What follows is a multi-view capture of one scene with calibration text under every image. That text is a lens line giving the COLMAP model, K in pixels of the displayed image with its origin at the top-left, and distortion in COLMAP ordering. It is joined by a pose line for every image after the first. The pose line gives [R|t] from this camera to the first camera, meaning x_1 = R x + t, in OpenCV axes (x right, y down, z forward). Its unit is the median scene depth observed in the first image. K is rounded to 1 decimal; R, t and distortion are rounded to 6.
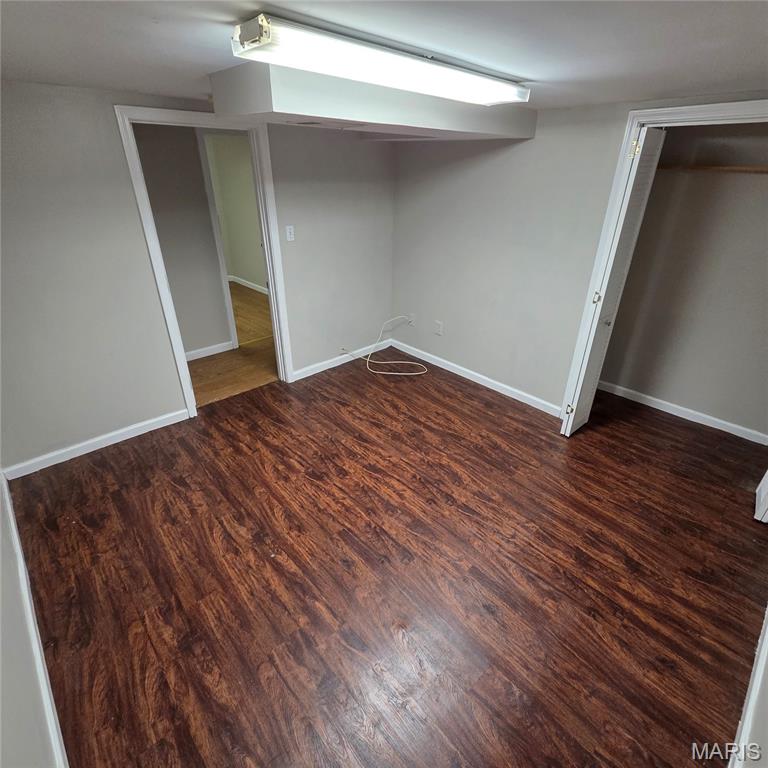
lens RADIAL K [[419.3, 0, 393.3], [0, 419.3, 379.9], [0, 0, 1]] dist [0.002737, 0.001229]
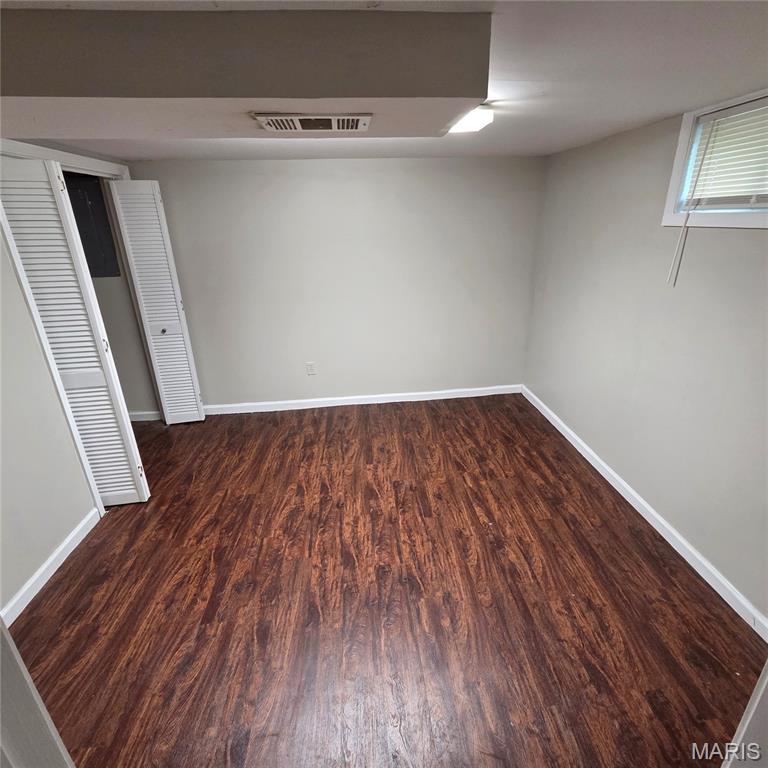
lens RADIAL K [[419.3, 0, 393.3], [0, 419.3, 379.9], [0, 0, 1]] dist [0.002737, 0.001229]
pose [[-0.787728, -0.221404, 0.574860, -0.569657], [0.288974, 0.691326, 0.662241, -0.607068], [-0.544038, 0.687786, -0.480597, 1.247449]]
